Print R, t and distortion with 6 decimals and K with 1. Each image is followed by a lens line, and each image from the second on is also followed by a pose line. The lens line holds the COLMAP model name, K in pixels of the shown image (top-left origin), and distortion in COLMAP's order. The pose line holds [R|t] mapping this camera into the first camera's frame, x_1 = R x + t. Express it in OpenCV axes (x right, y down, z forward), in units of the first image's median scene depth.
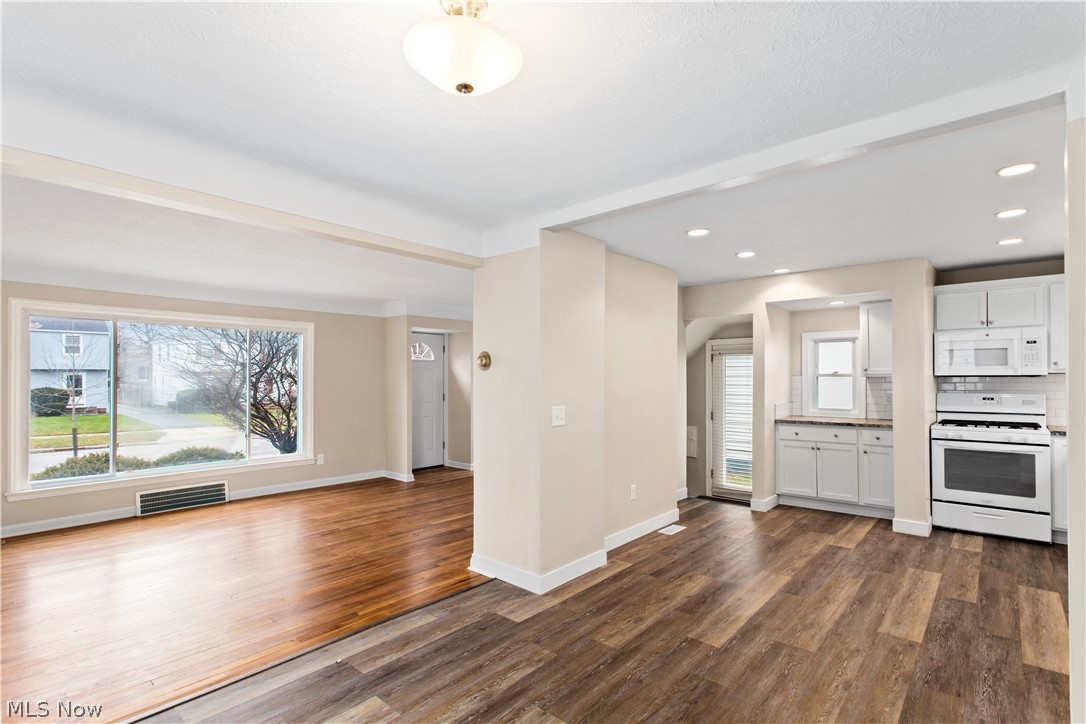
lens RADIAL K [[522.6, 0, 543.0], [0, 522.6, 362.0], [0, 0, 1]] dist [0.002851, 0.000403]
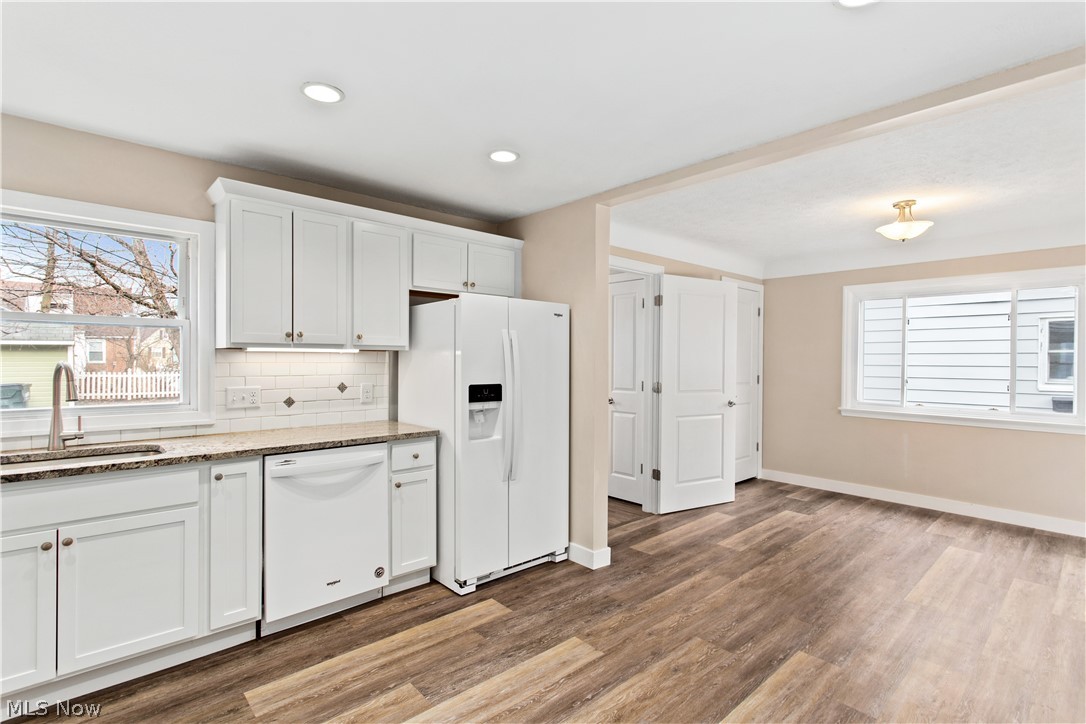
lens RADIAL K [[522.6, 0, 543.0], [0, 522.6, 362.0], [0, 0, 1]] dist [0.002851, 0.000403]
pose [[-0.993871, -0.001883, 0.110534, 0.639039], [-0.004623, 0.999688, -0.024537, 0.062317], [-0.110453, -0.024897, -0.993569, 1.848378]]
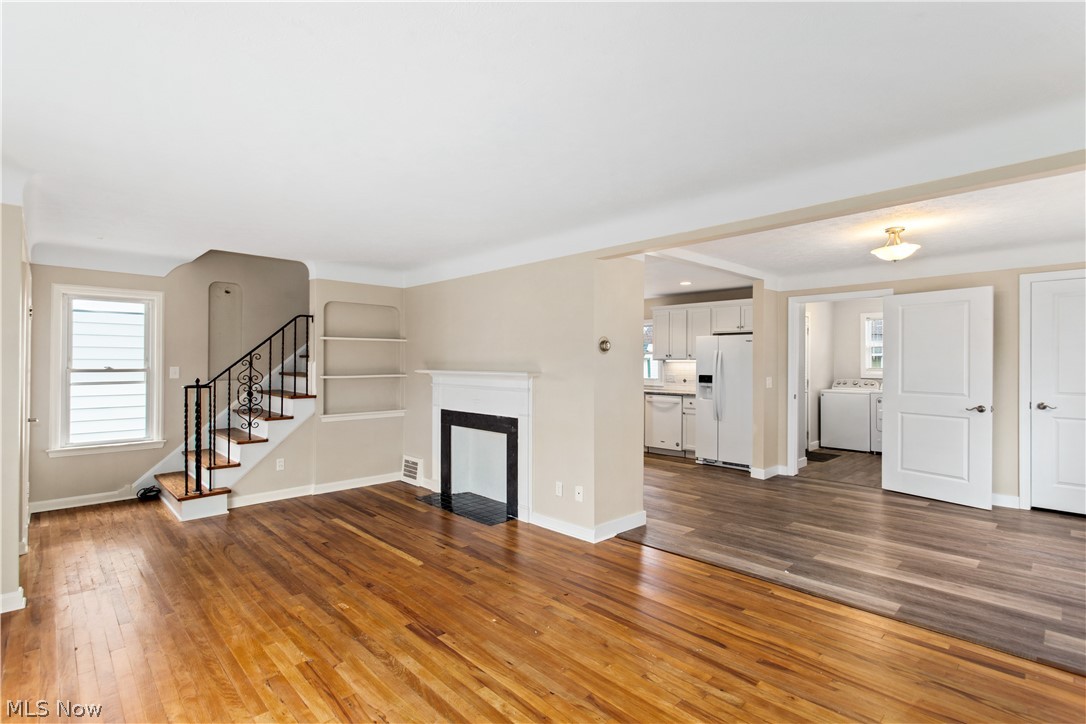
lens RADIAL K [[522.6, 0, 543.0], [0, 522.6, 362.0], [0, 0, 1]] dist [0.002851, 0.000403]
pose [[0.074899, 0.003310, 0.997186, -1.593679], [-0.033980, 0.999422, -0.000765, 0.049261], [-0.996612, -0.033827, 0.074968, 1.380503]]
